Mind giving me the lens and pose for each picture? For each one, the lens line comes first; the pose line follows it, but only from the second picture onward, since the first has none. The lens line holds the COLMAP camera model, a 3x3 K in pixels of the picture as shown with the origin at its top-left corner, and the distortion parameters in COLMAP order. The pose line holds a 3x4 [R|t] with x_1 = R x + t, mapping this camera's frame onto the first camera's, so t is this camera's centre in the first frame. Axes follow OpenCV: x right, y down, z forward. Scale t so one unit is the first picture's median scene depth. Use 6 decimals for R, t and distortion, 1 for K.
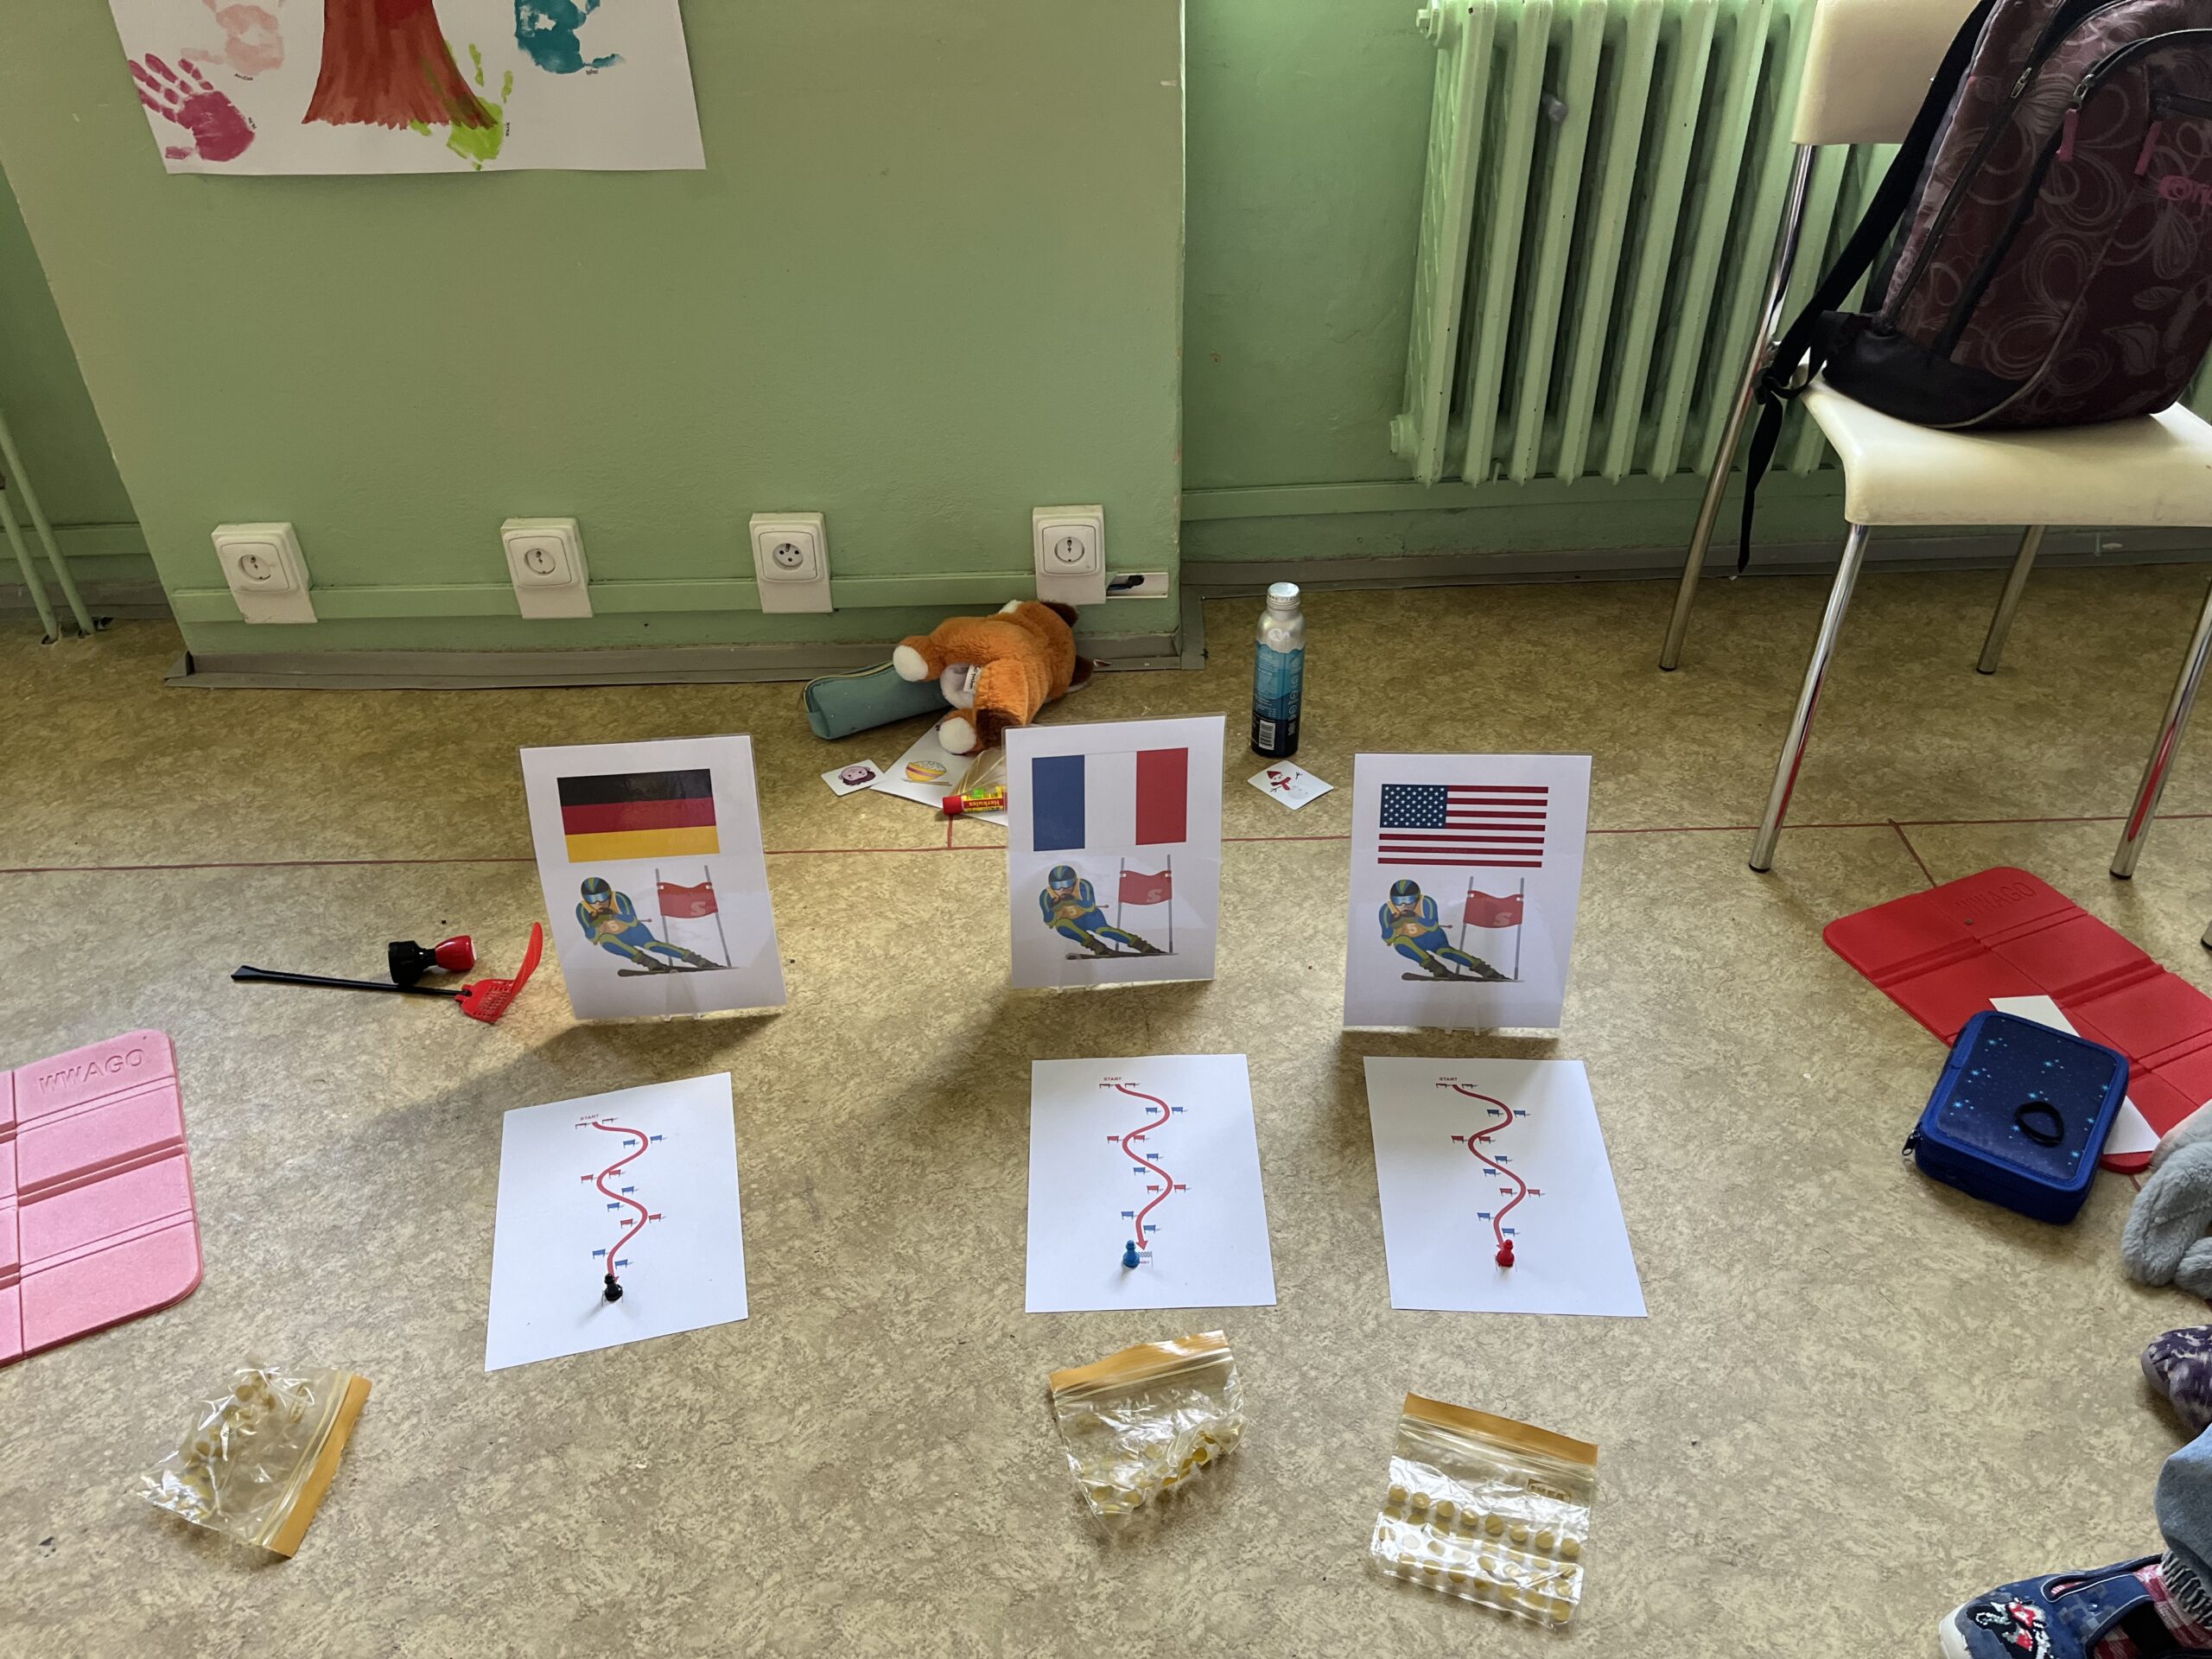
lens RADIAL K [[1711.5, 0, 1111.0], [0, 1711.5, 862.3], [0, 0, 1]] dist [0.104360, -0.147883]
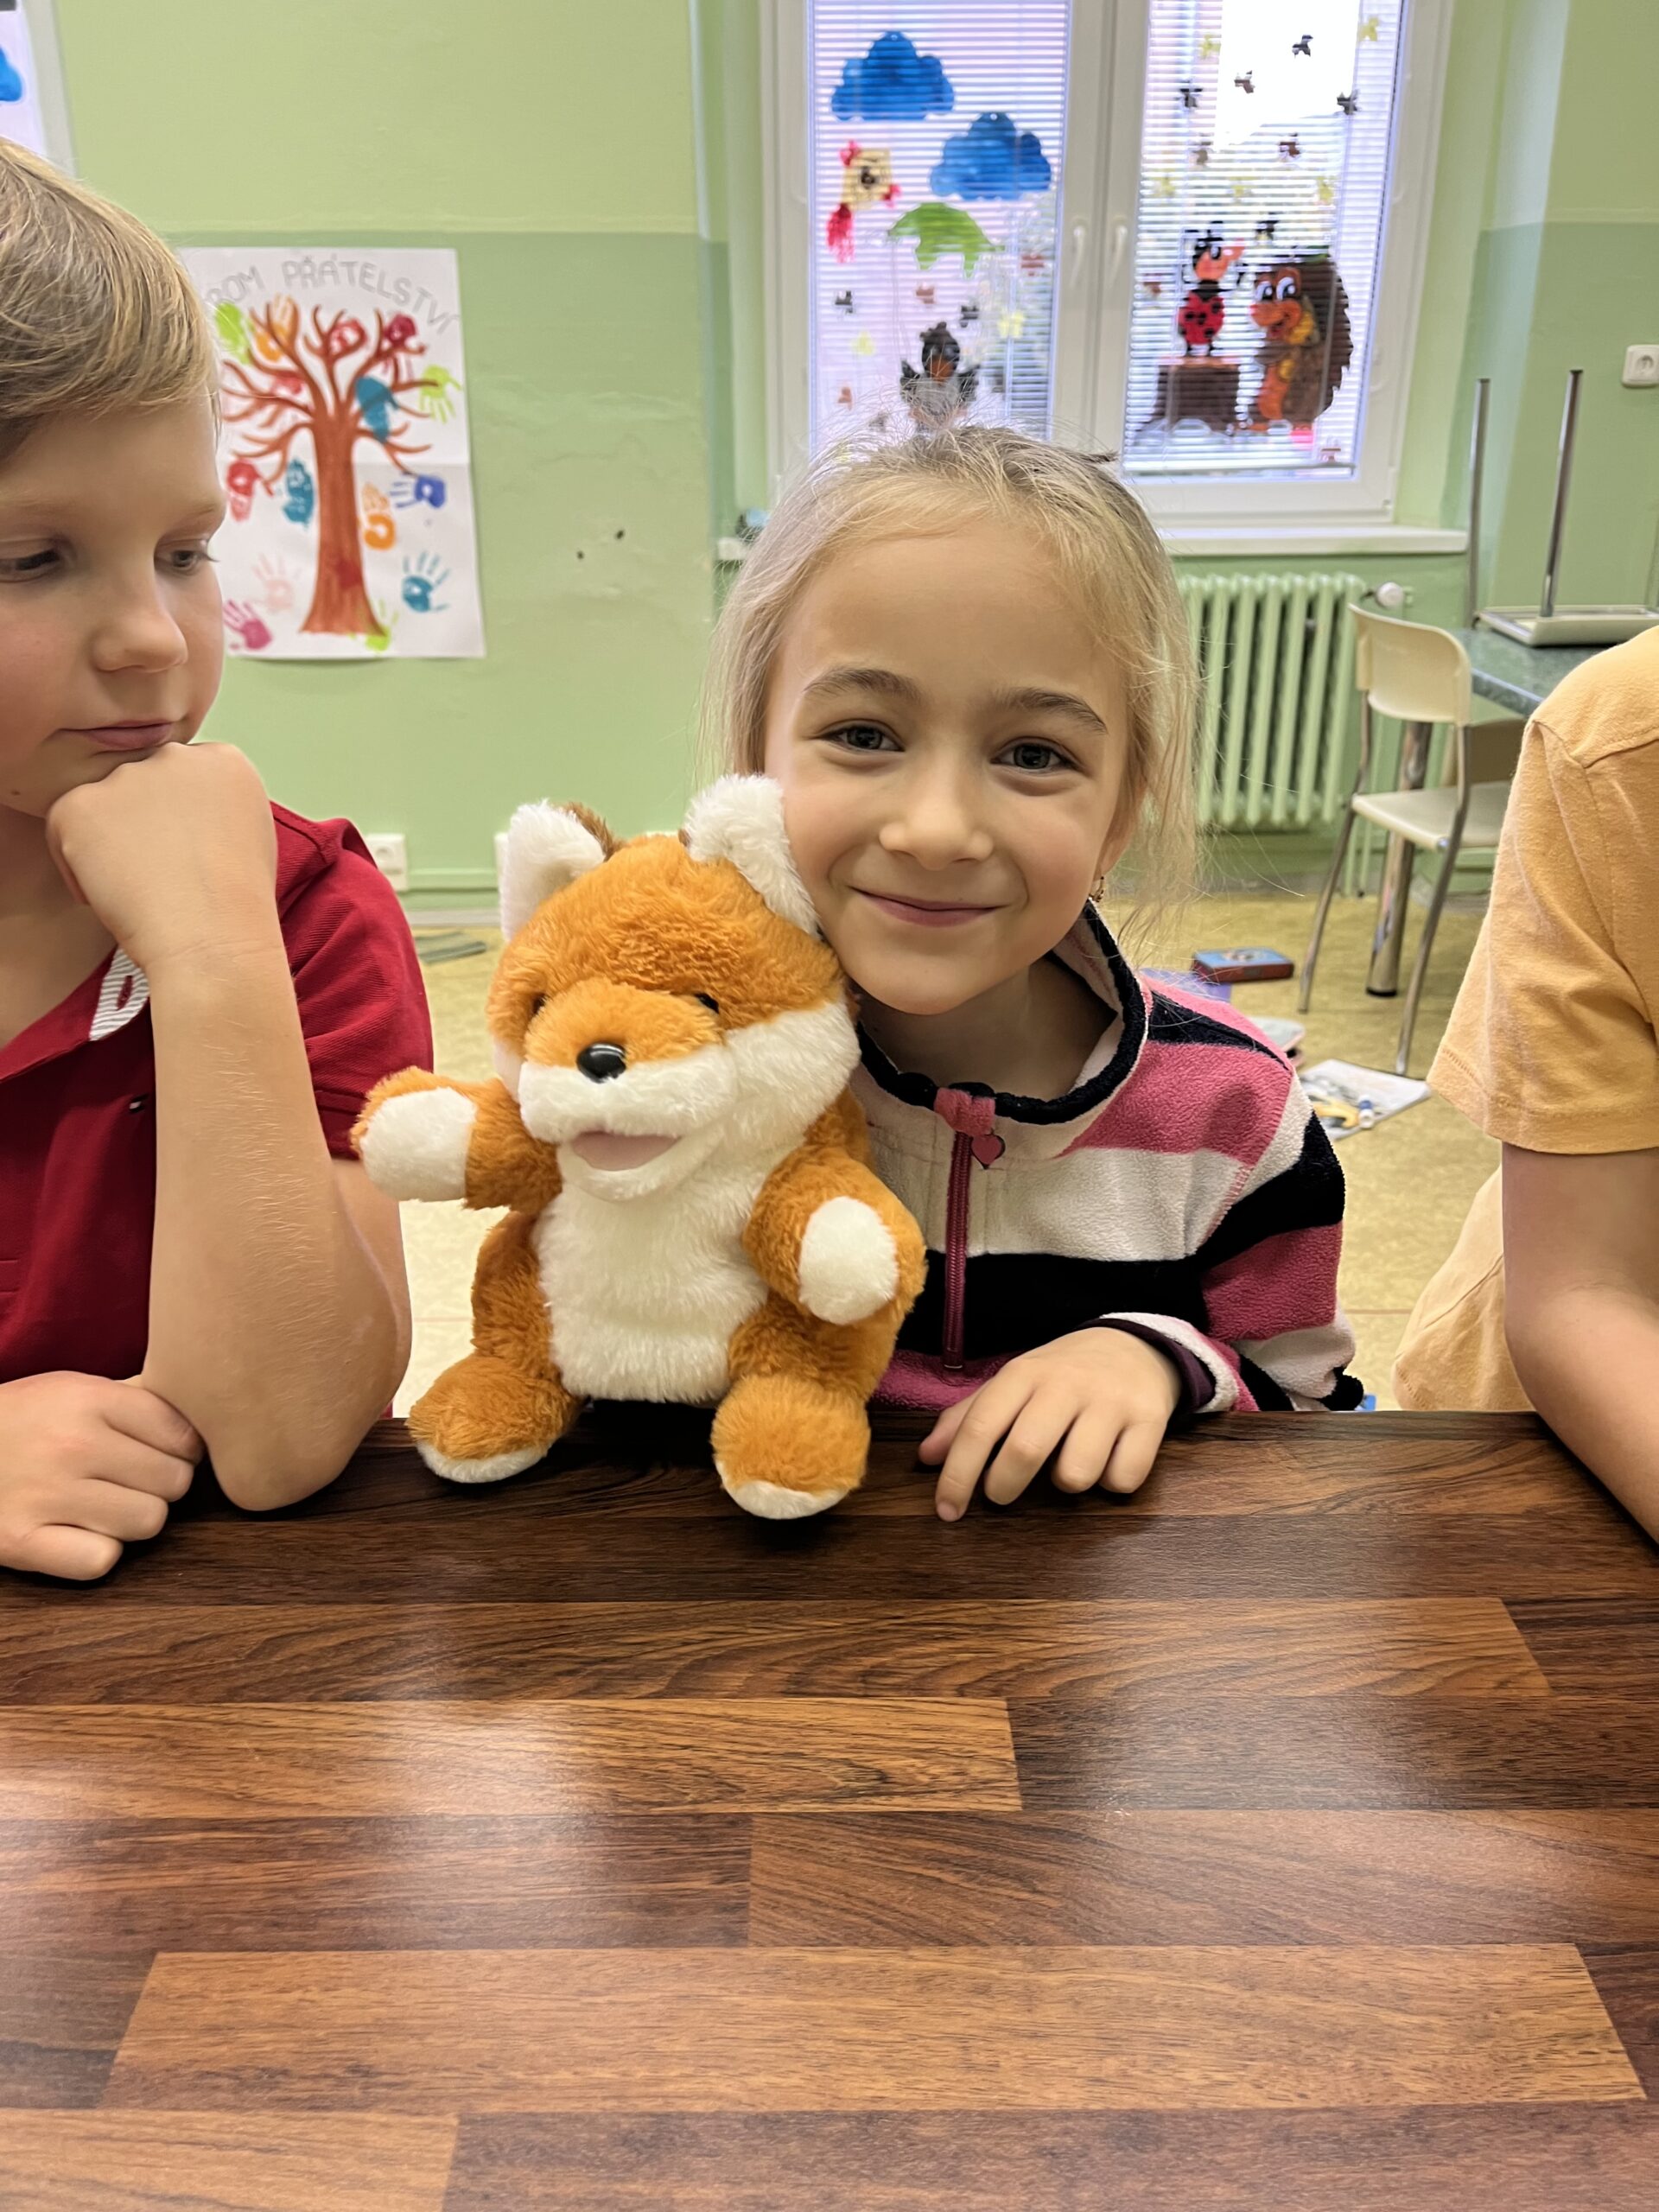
lens RADIAL K [[1703.2, 0, 810.9], [0, 1703.2, 1105.3], [0, 0, 1]] dist [0.015852, -0.004295]
pose [[0.999934, 0.009370, -0.006578, 0.177713], [-0.010695, 0.969574, -0.244567, 0.627648], [0.004086, 0.244621, 0.969610, -0.862335]]
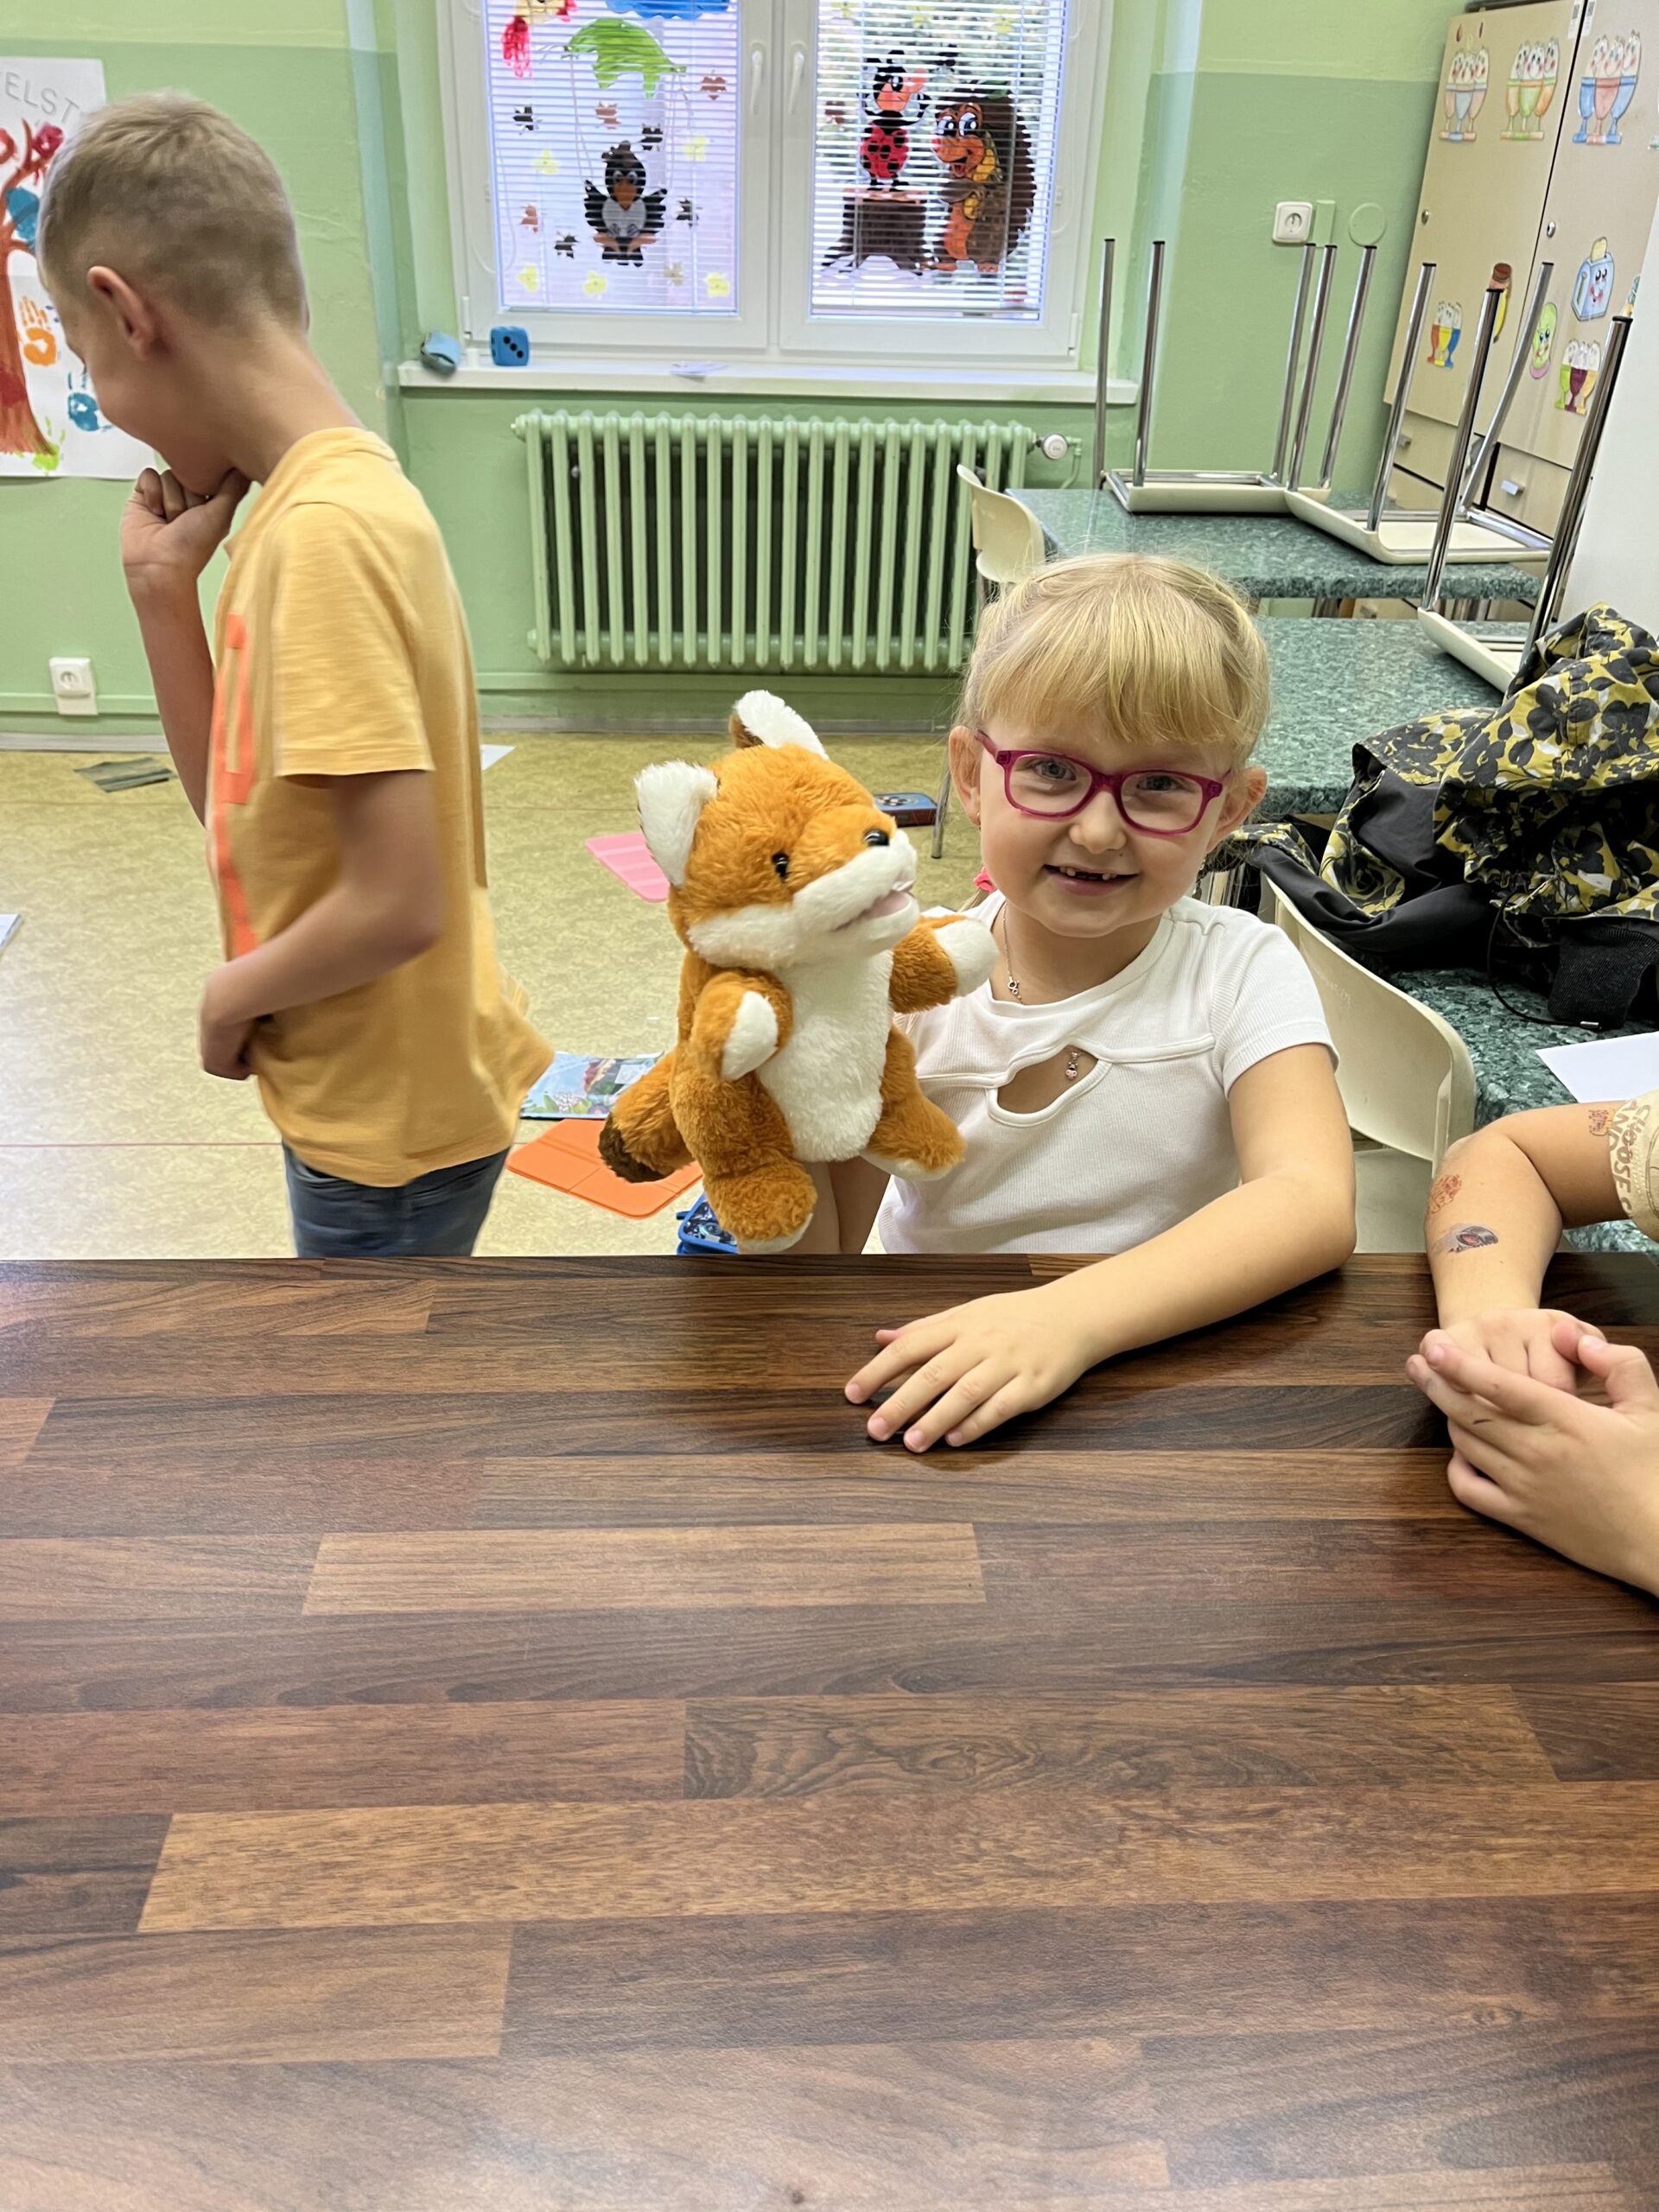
lens RADIAL K [[1675.0, 0, 825.8], [0, 1675.0, 1112.2], [0, 0, 1]] dist [0.096132, -0.146647]
pose [[0.998229, 0.018285, 0.056613, 0.470147], [-0.010731, 0.991328, -0.130971, 0.619752], [-0.058516, 0.130132, 0.989768, -0.977518]]
